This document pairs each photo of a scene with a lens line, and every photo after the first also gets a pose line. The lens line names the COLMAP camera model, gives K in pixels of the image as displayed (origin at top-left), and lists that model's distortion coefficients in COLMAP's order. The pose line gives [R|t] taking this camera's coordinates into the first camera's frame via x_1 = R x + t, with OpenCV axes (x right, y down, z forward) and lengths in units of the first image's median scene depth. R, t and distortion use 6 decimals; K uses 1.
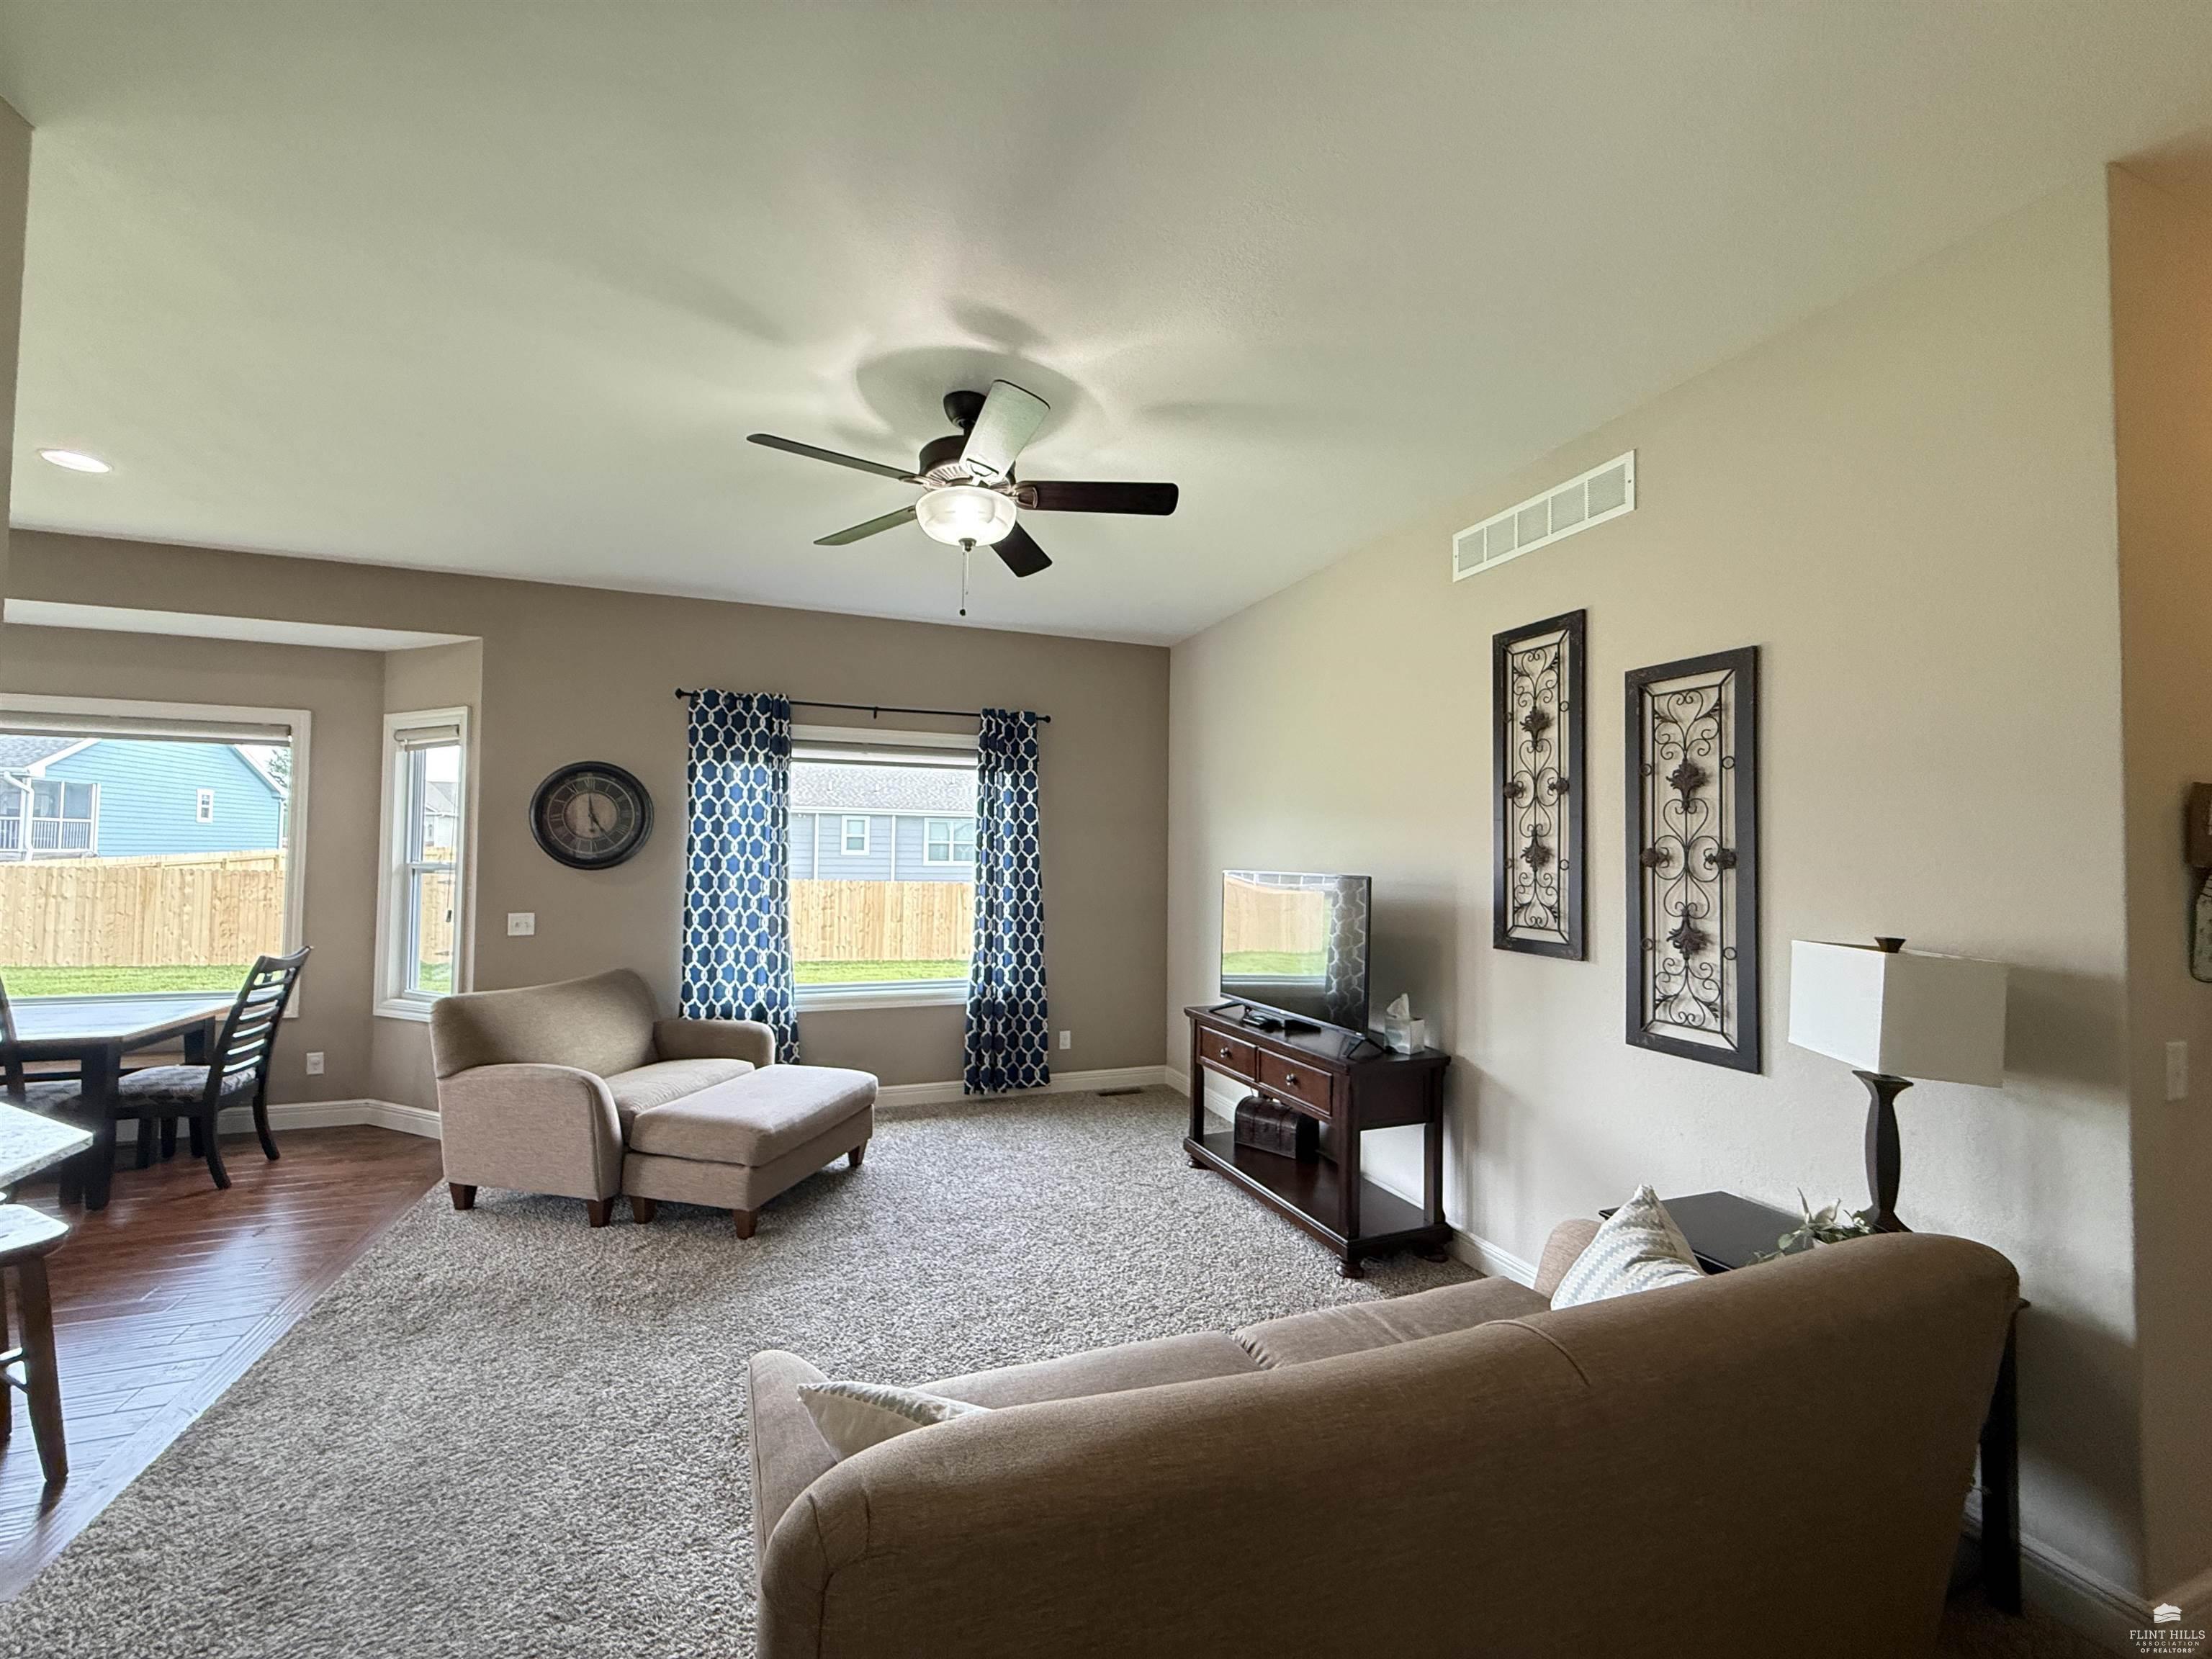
lens RADIAL K [[882.0, 0, 1107.9], [0, 882.0, 822.2], [0, 0, 1]] dist [-0.000176, -0.000204]
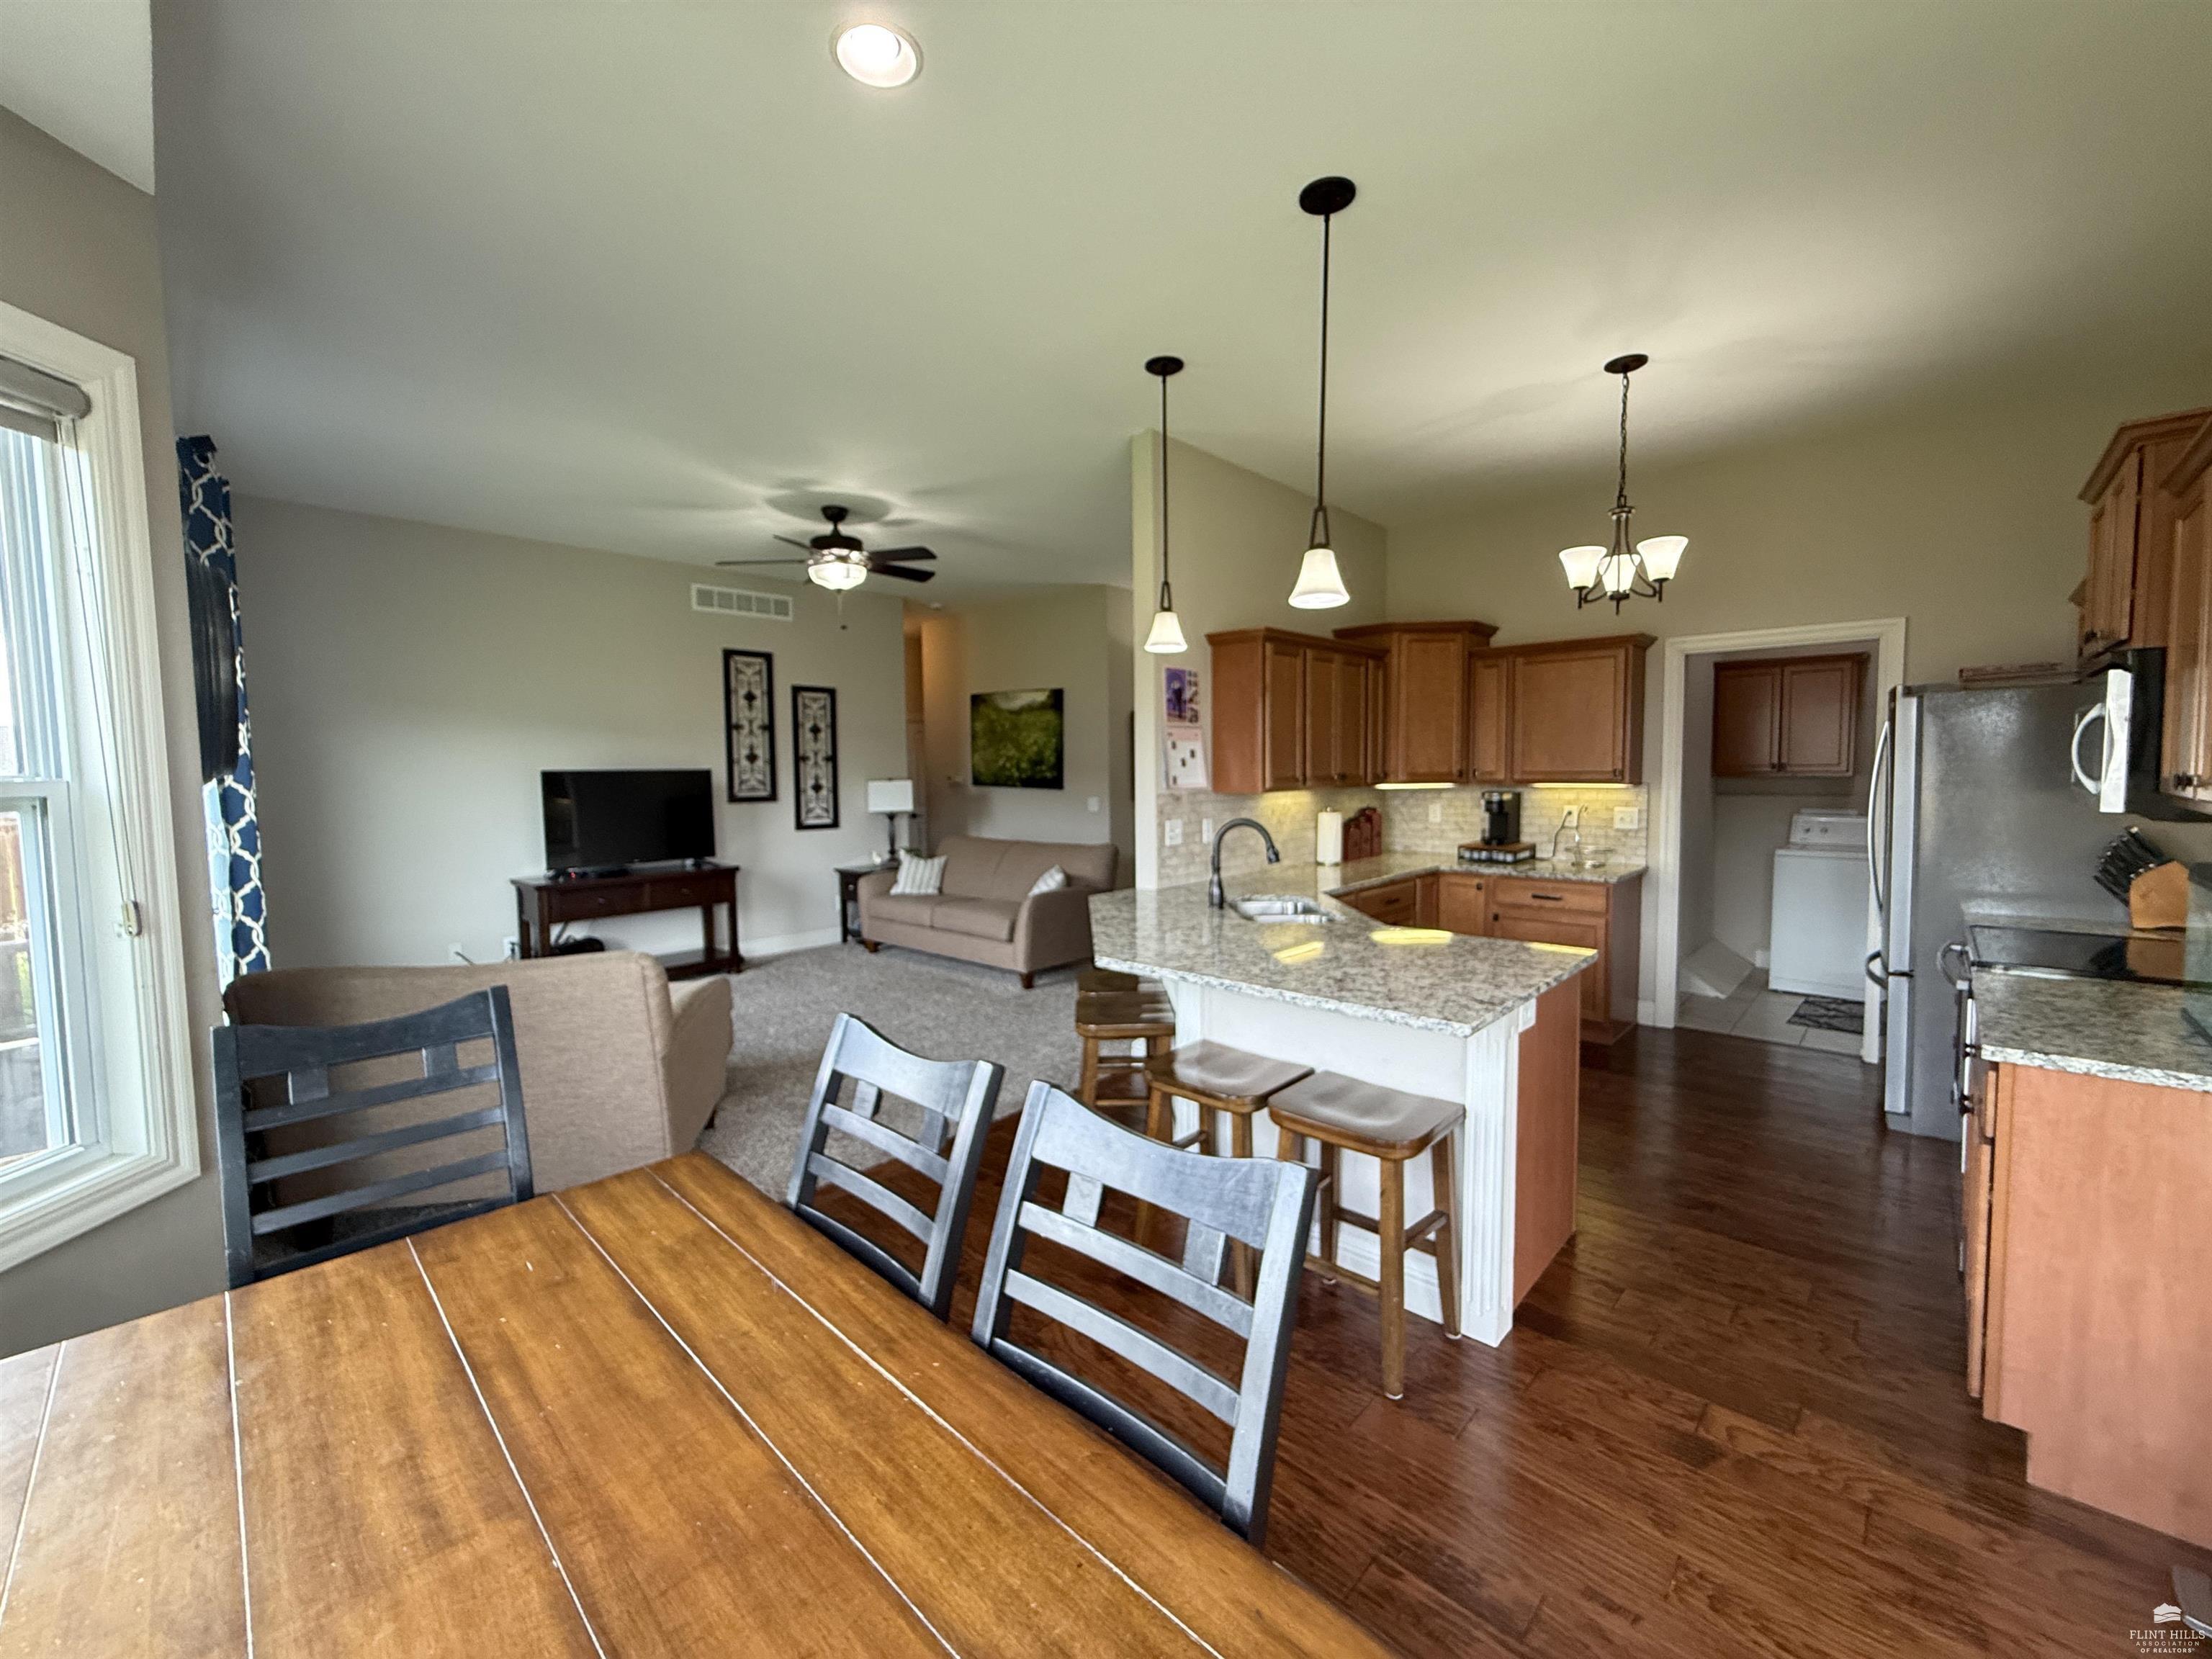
lens RADIAL K [[882.0, 0, 1102.9], [0, 882.0, 826.2], [0, 0, 1]] dist [-0.000176, -0.000204]
pose [[-0.445138, -0.066792, 0.892967, -2.163633], [-0.028860, 0.997766, 0.060244, 0.057207], [-0.894997, 0.001046, -0.446072, 1.369856]]
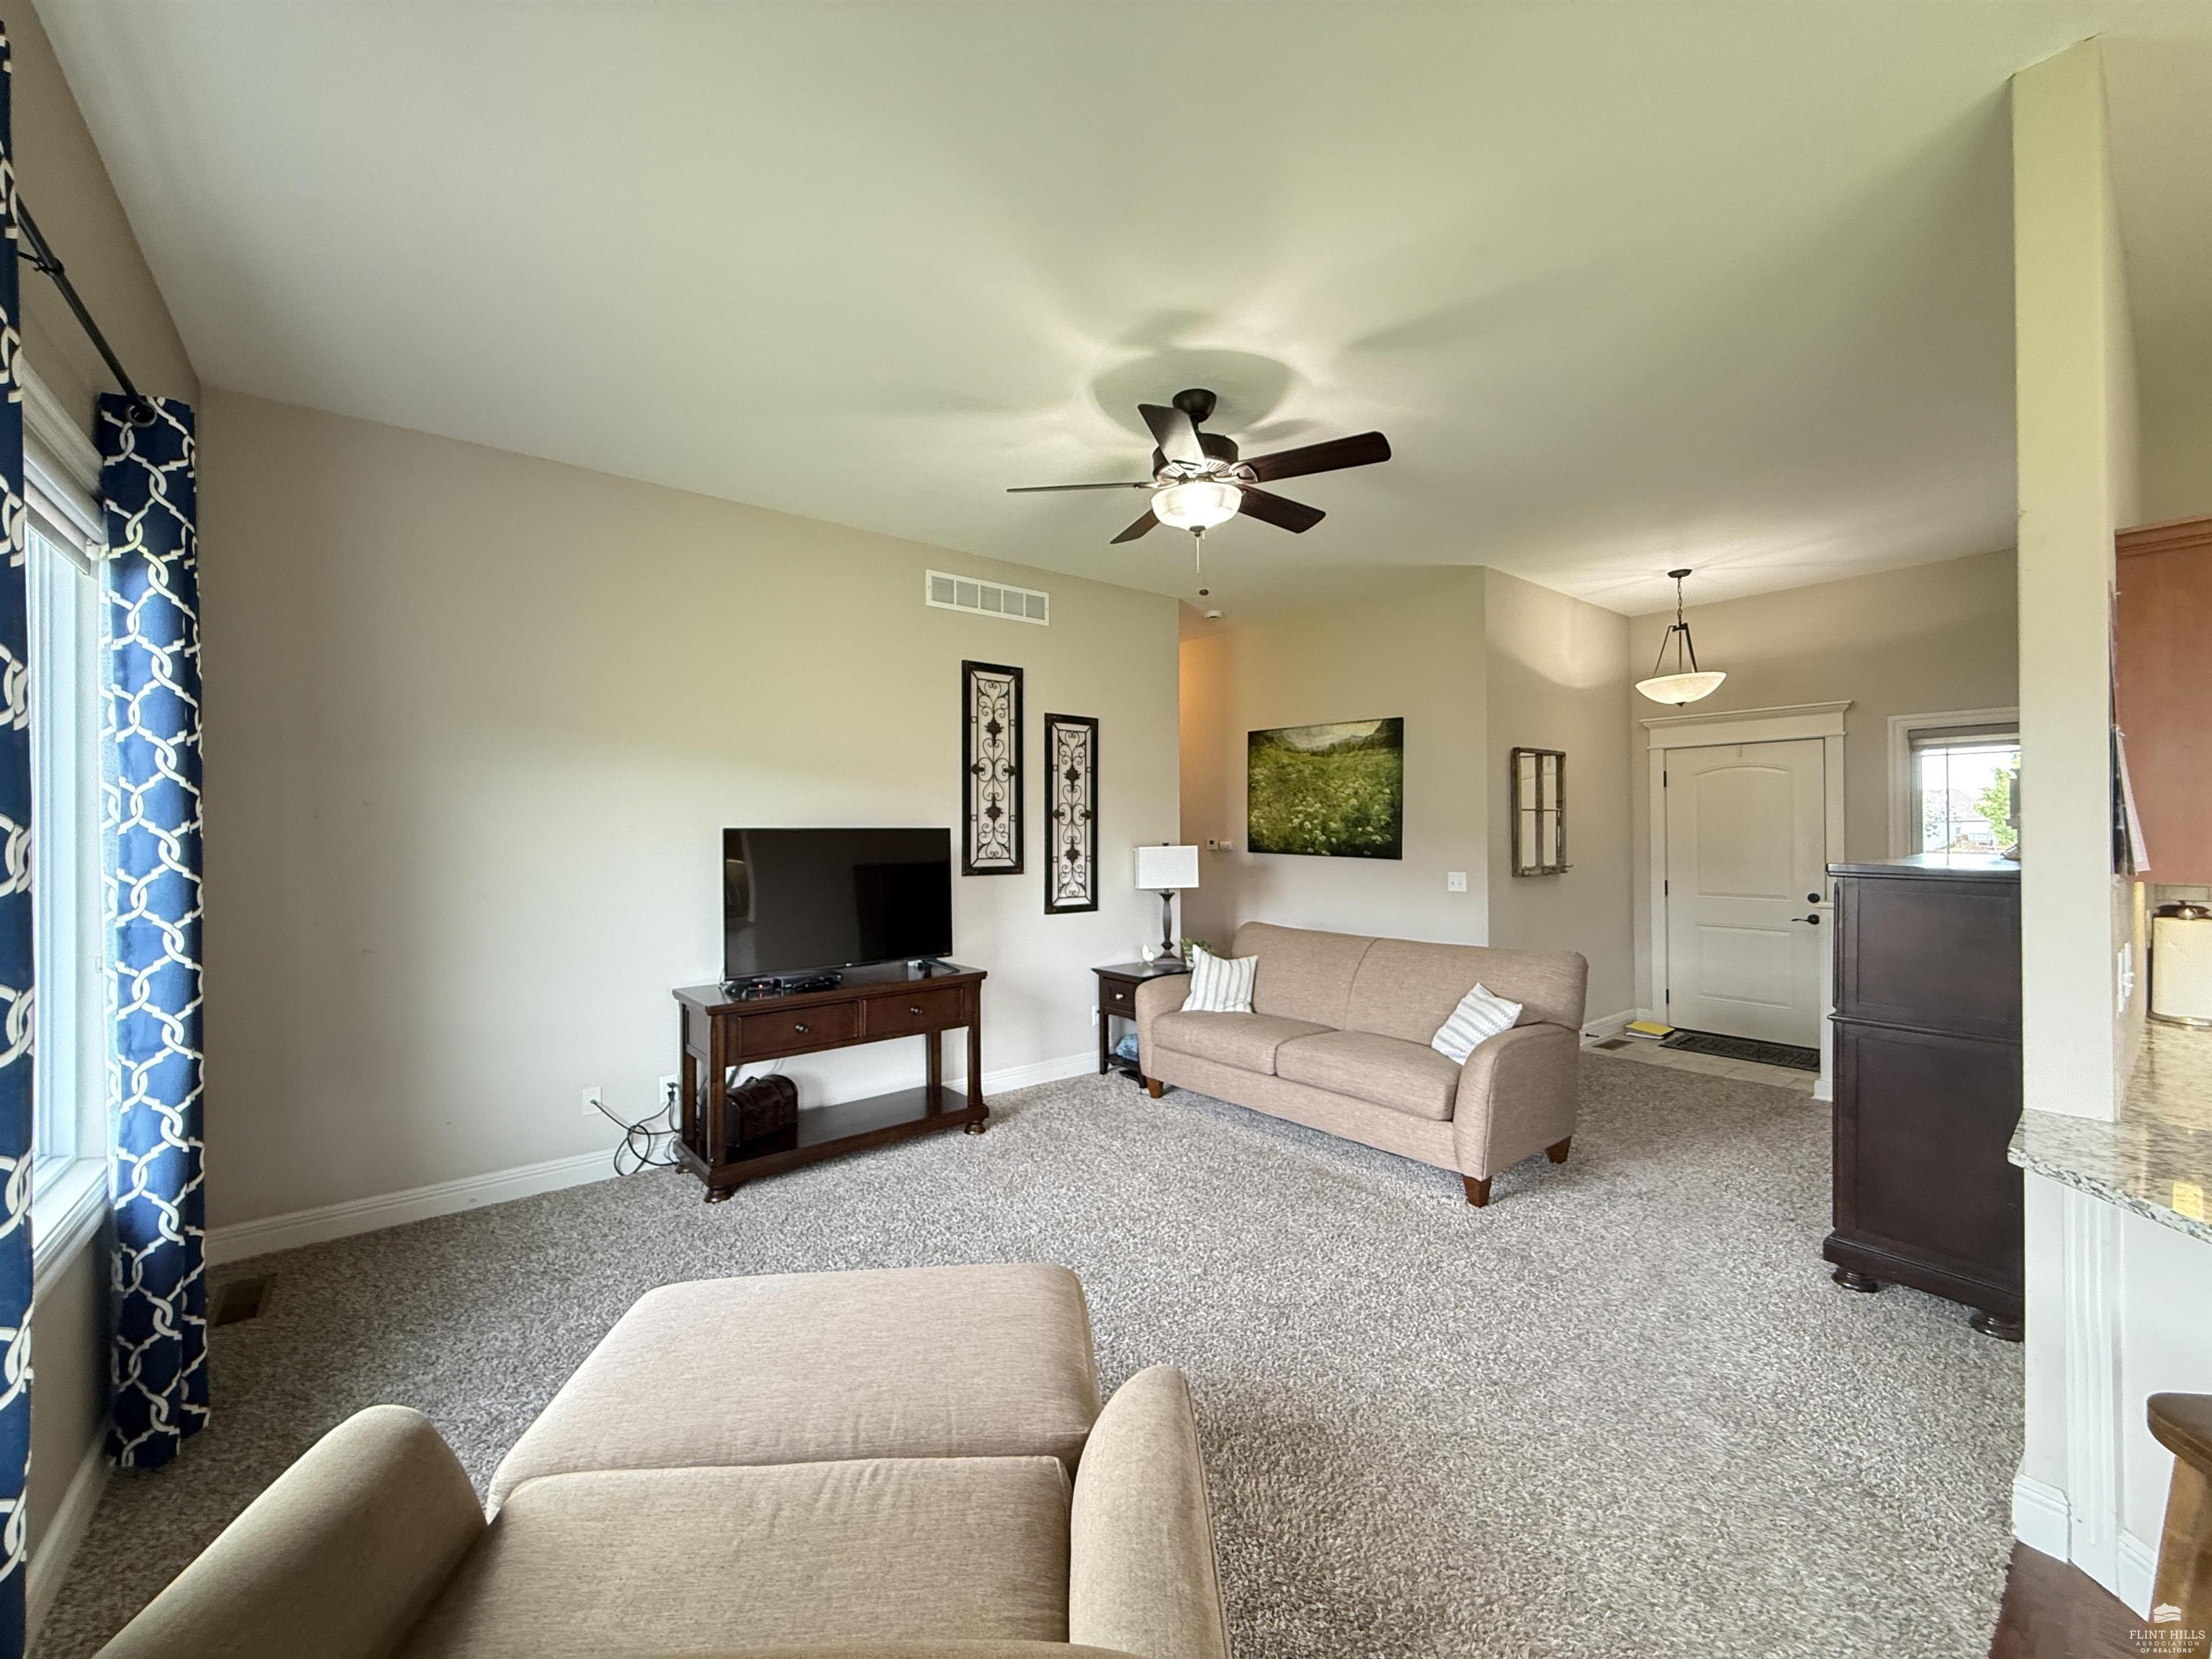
lens RADIAL K [[882.0, 0, 1105.4], [0, 882.0, 829.8], [0, 0, 1]] dist [-0.000176, -0.000204]
pose [[-0.313521, -0.008676, 0.949542, -1.227641], [-0.034466, 0.999403, -0.002248, 0.074323], [-0.948956, -0.033431, -0.313633, 1.490336]]
